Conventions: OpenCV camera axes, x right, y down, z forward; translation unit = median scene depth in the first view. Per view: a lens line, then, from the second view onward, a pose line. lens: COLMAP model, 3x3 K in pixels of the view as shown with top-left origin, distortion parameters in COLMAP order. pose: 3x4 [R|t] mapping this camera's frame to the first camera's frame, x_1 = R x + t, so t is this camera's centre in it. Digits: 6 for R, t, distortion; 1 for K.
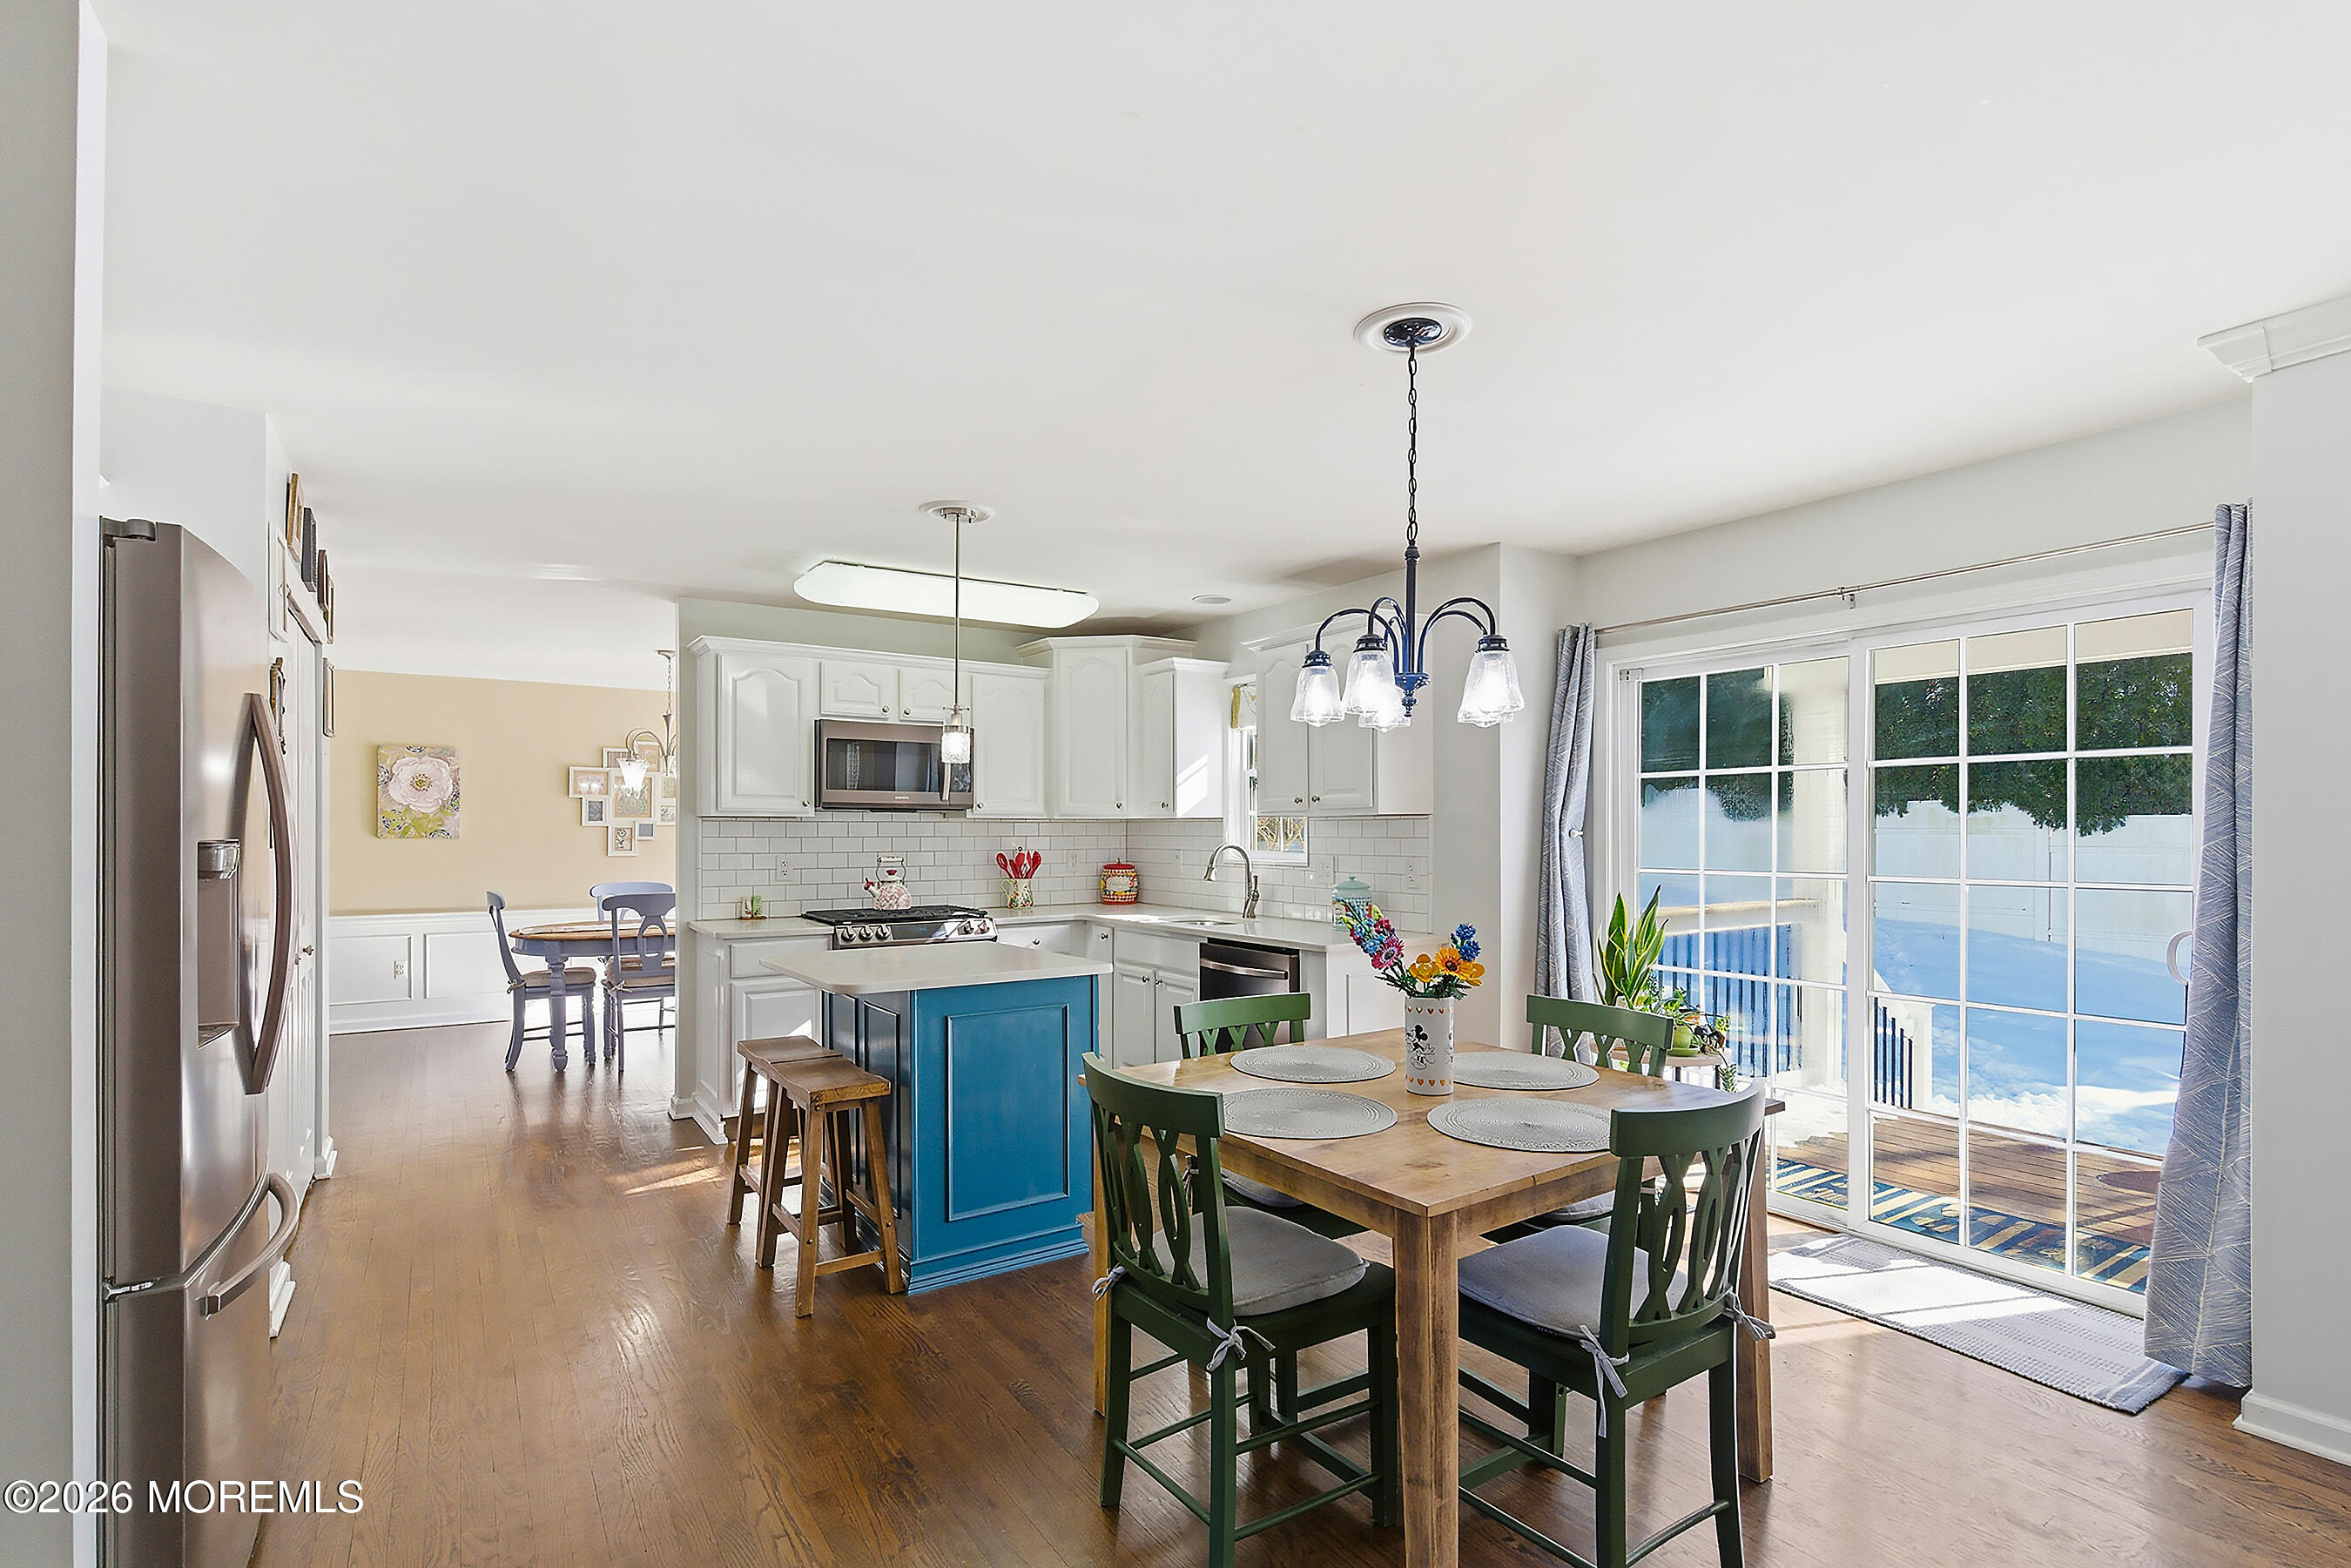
lens RADIAL K [[1074.2, 0, 1159.4], [0, 1074.2, 832.3], [0, 0, 1]] dist [0.008081, -0.001291]
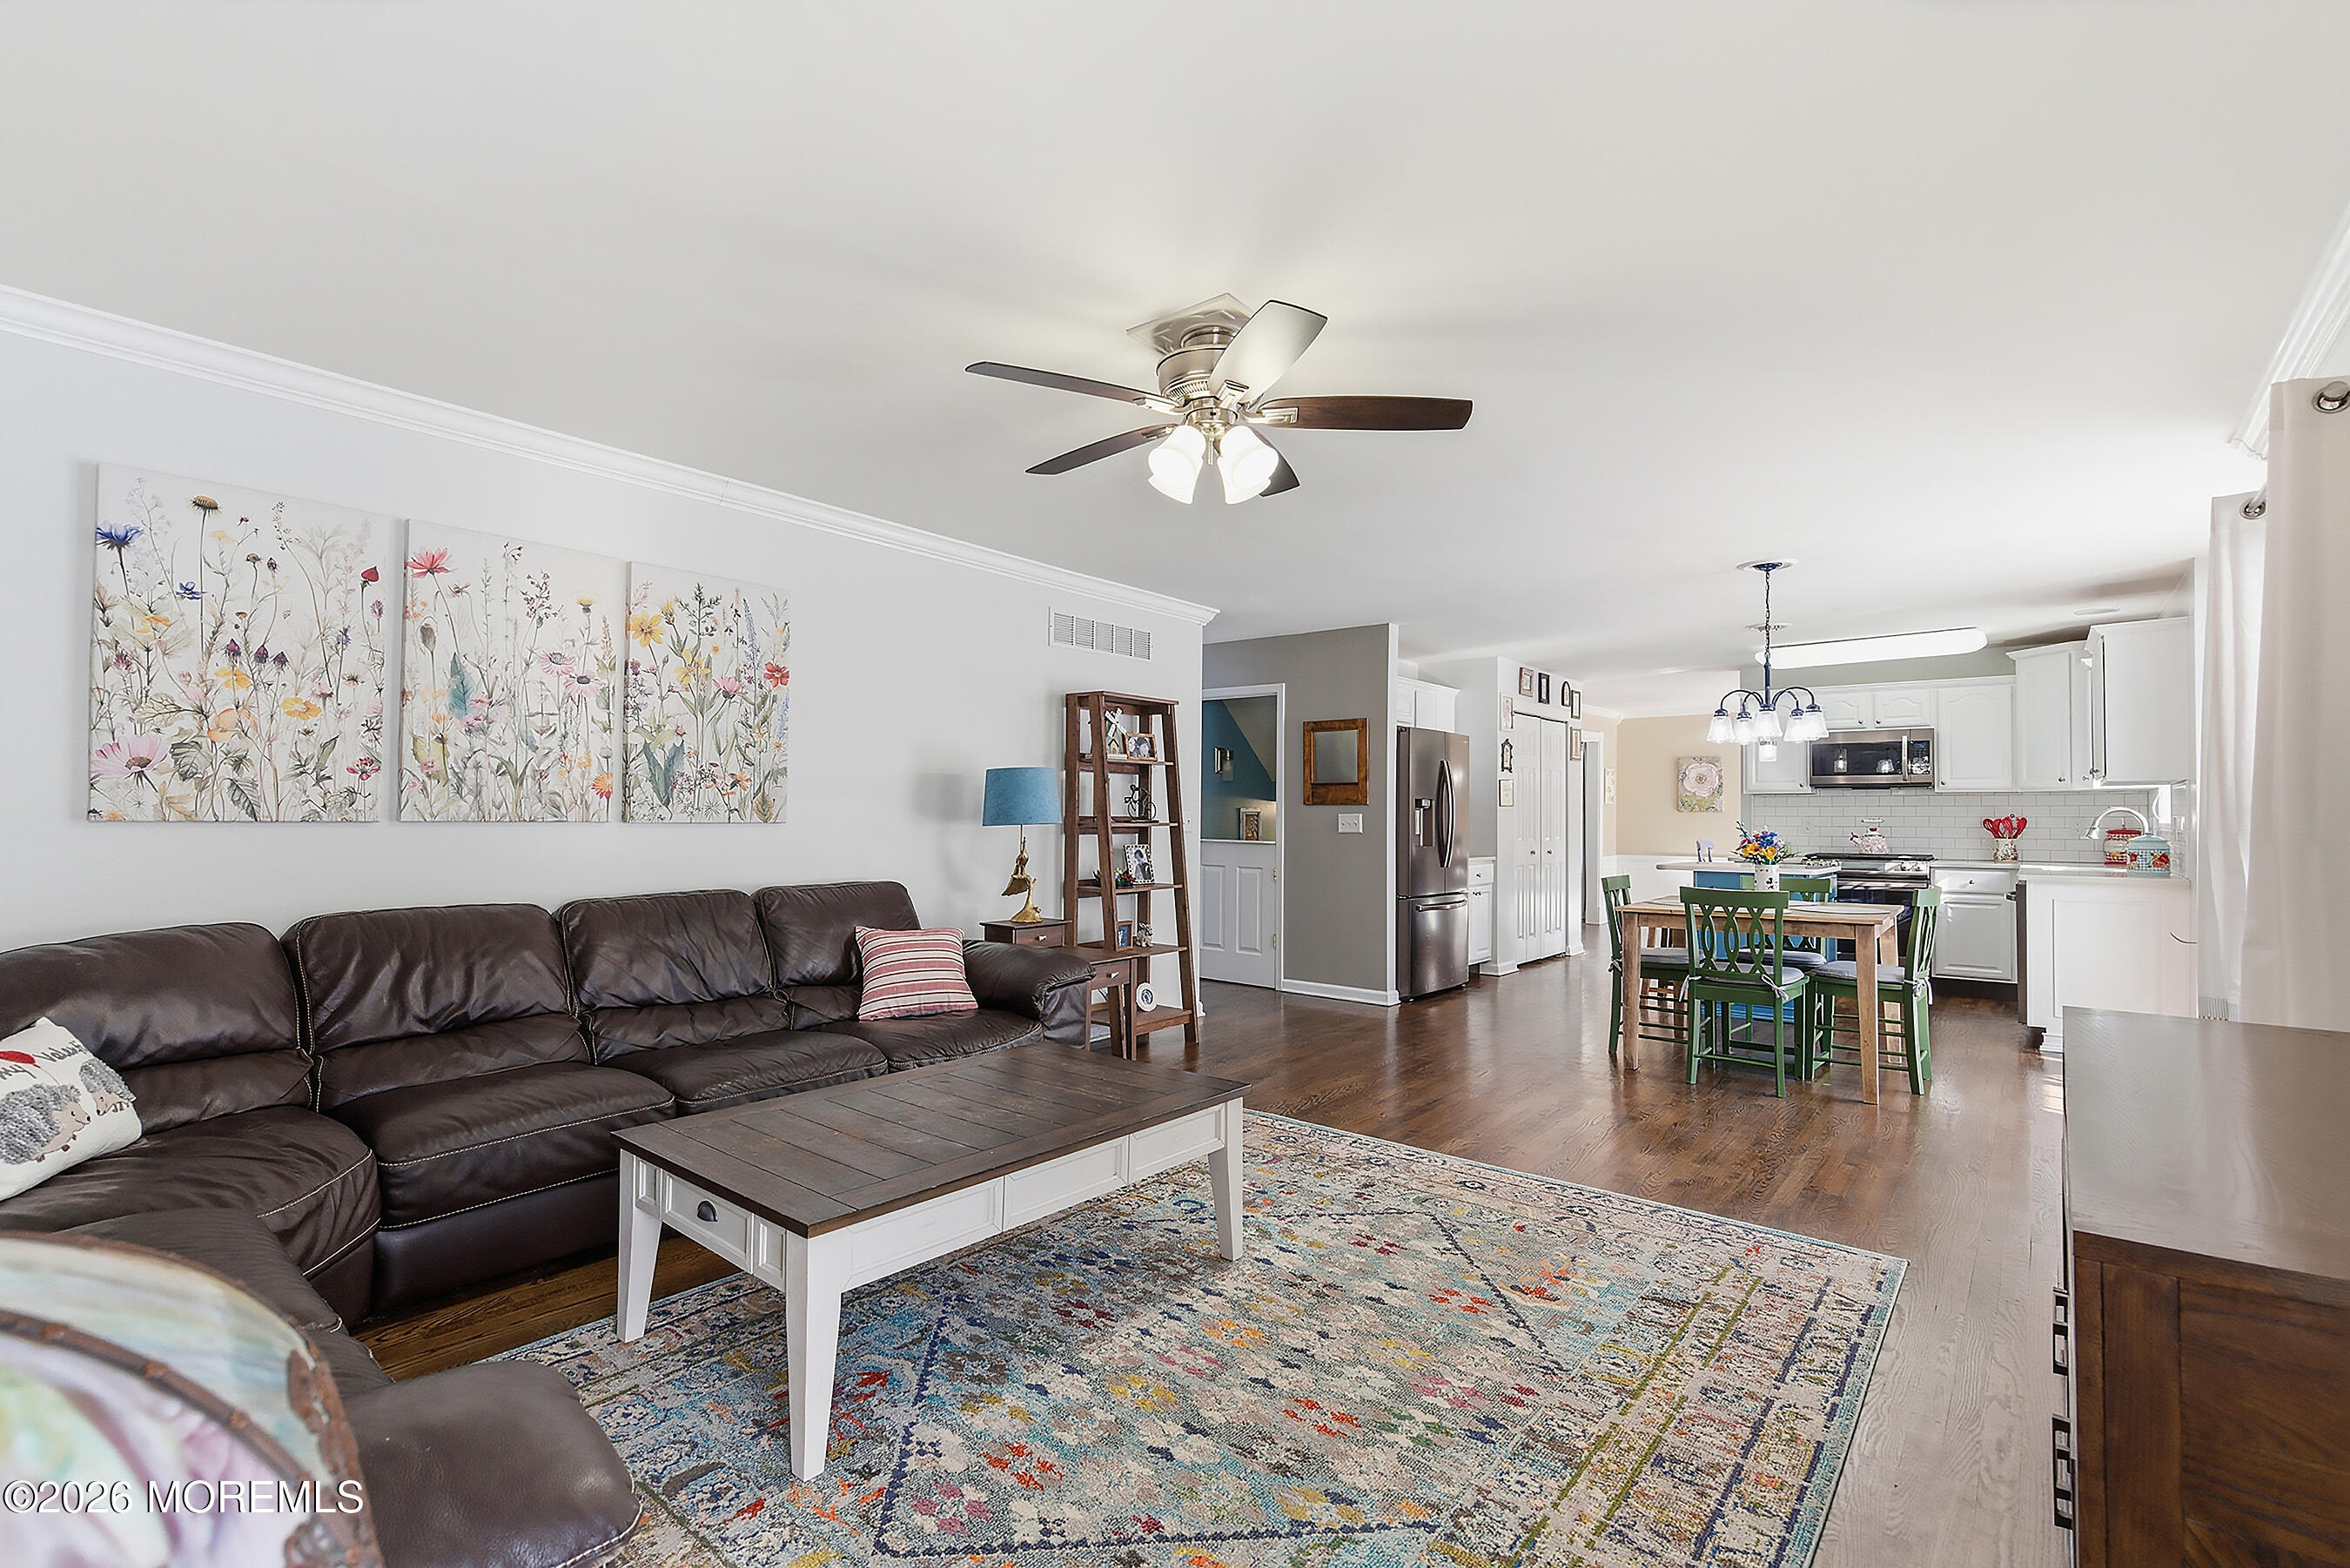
lens RADIAL K [[1073.7, 0, 1163.4], [0, 1073.7, 801.4], [0, 0, 1]] dist [0.008081, -0.001291]
pose [[0.293651, -0.013217, -0.955821, 0.889971], [-0.006255, 0.999856, -0.015748, 0.027731], [0.955892, 0.010603, 0.293526, -0.379597]]
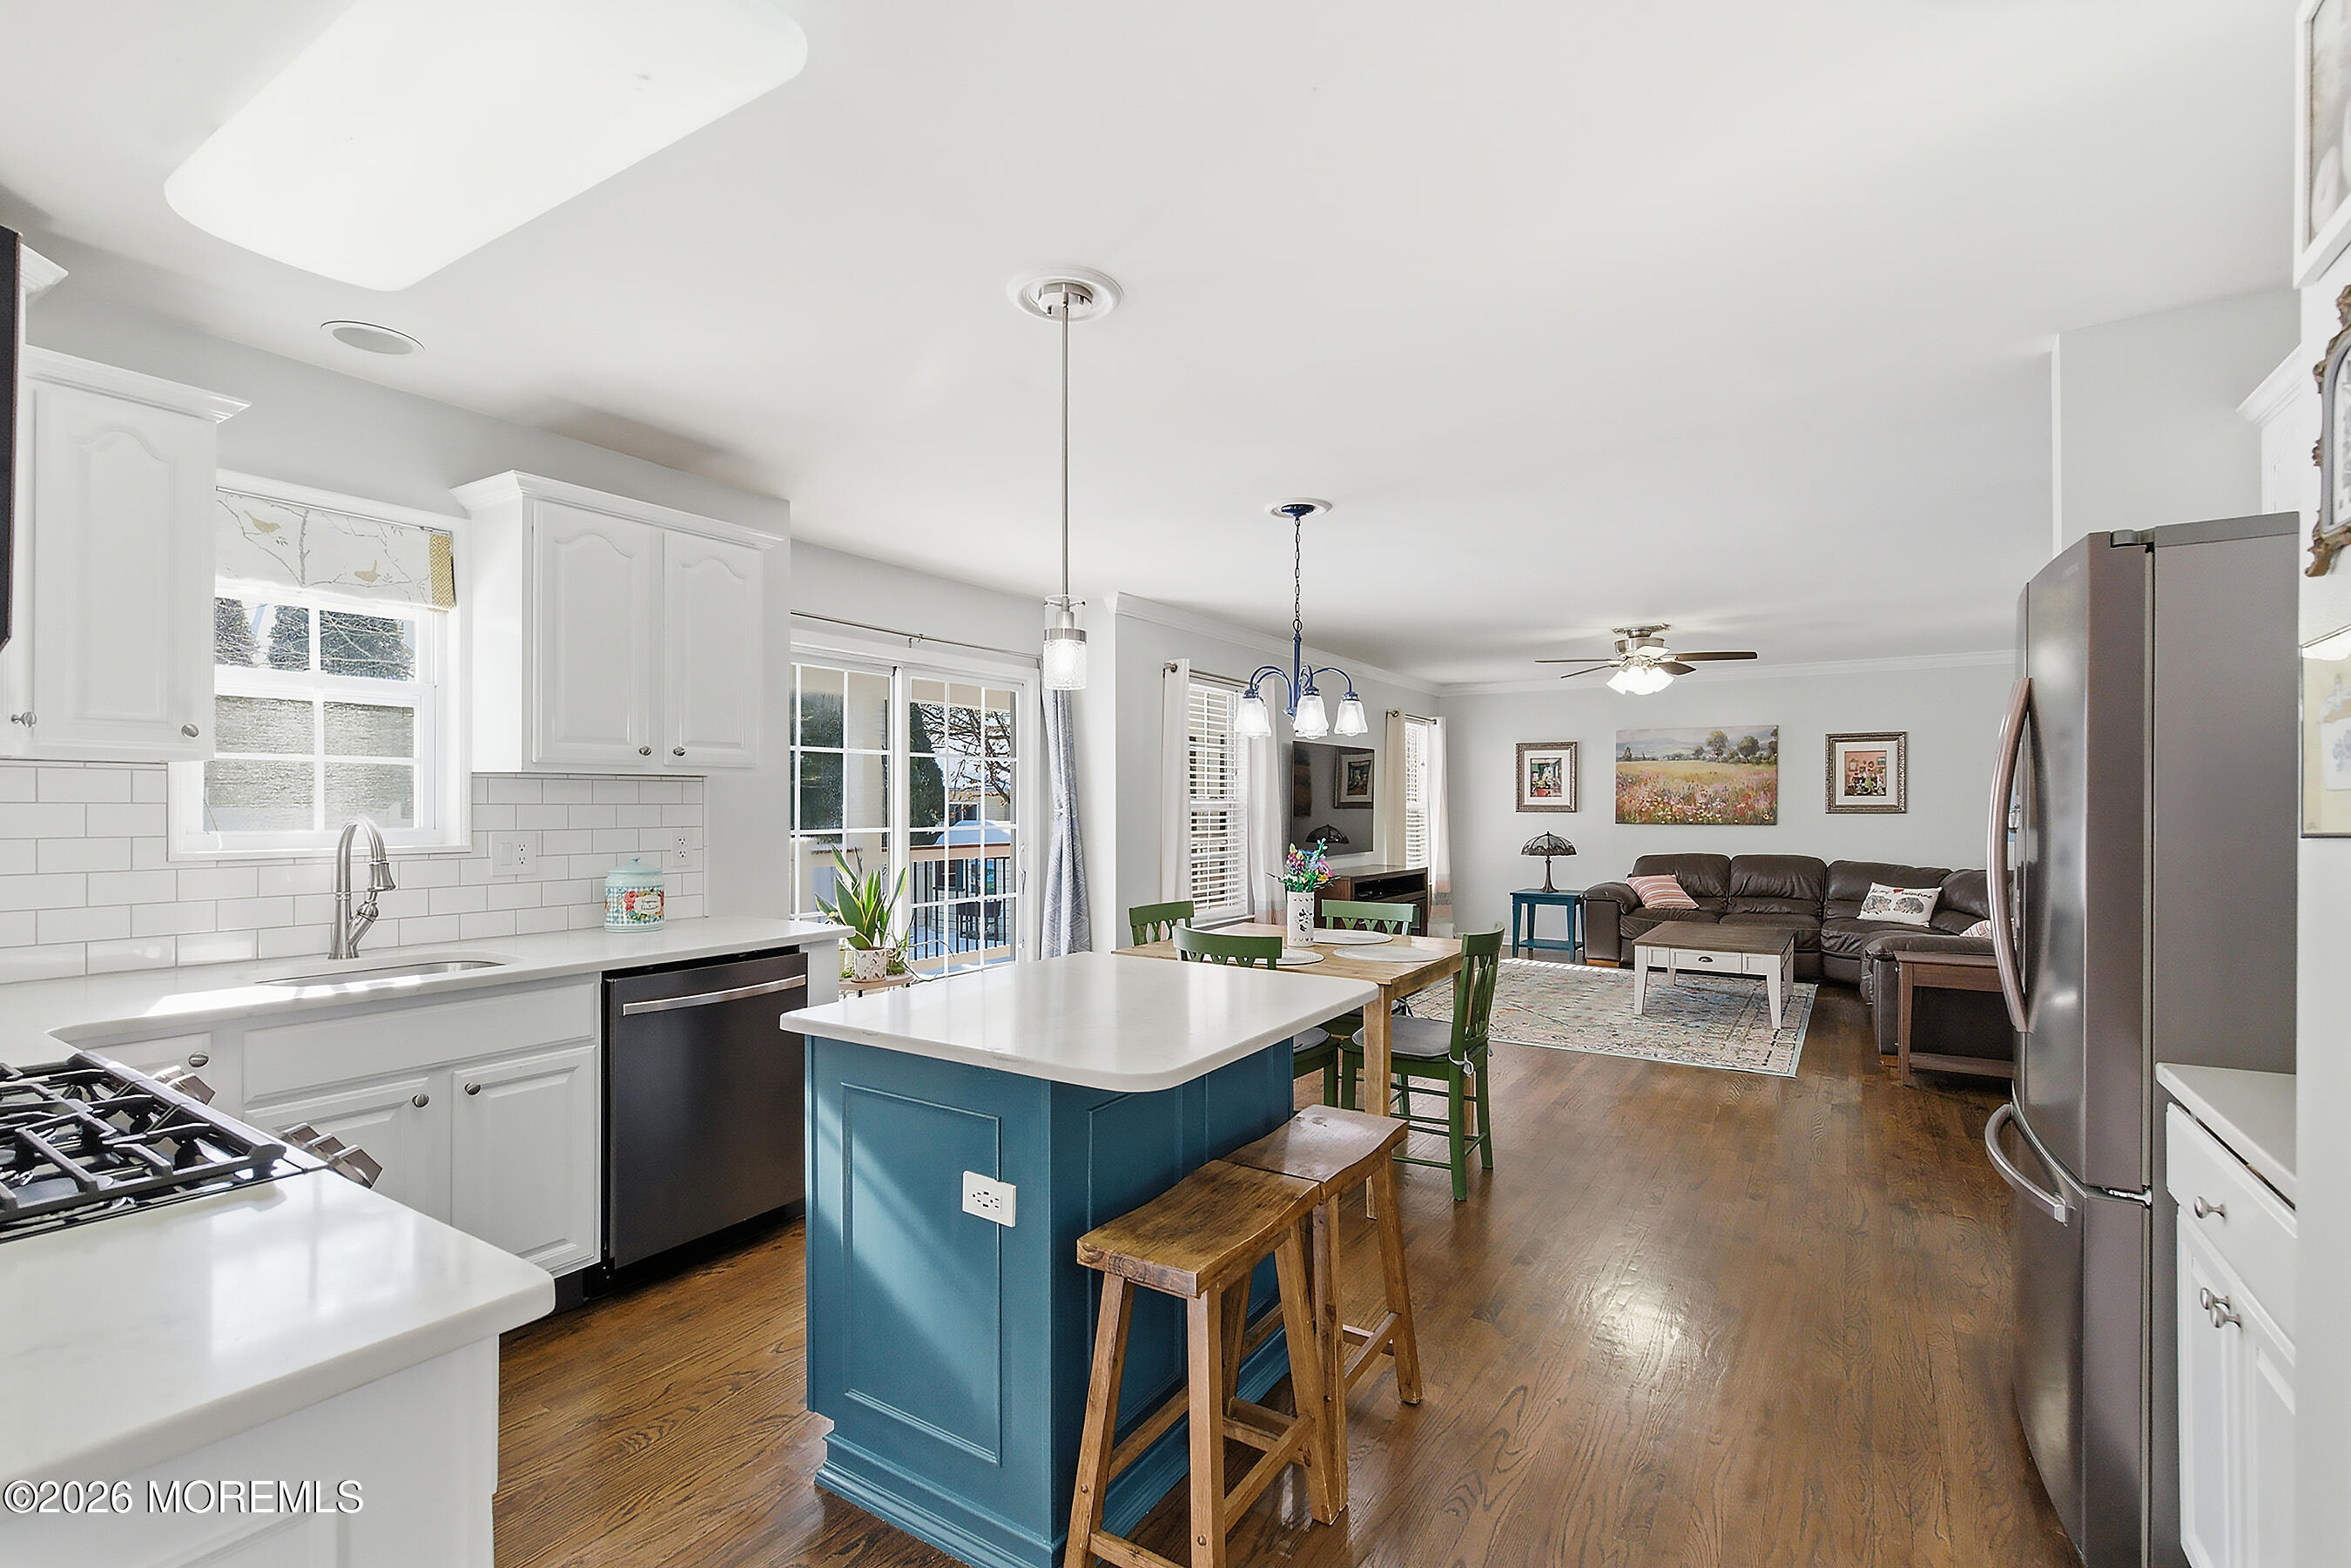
lens RADIAL K [[1074.2, 0, 1158.8], [0, 1074.2, 812.6], [0, 0, 1]] dist [0.008081, -0.001291]
pose [[-0.398562, -0.010286, 0.917084, -0.548895], [-0.002680, 0.999946, 0.010051, 0.001841], [-0.917137, 0.001548, -0.398568, 0.830799]]
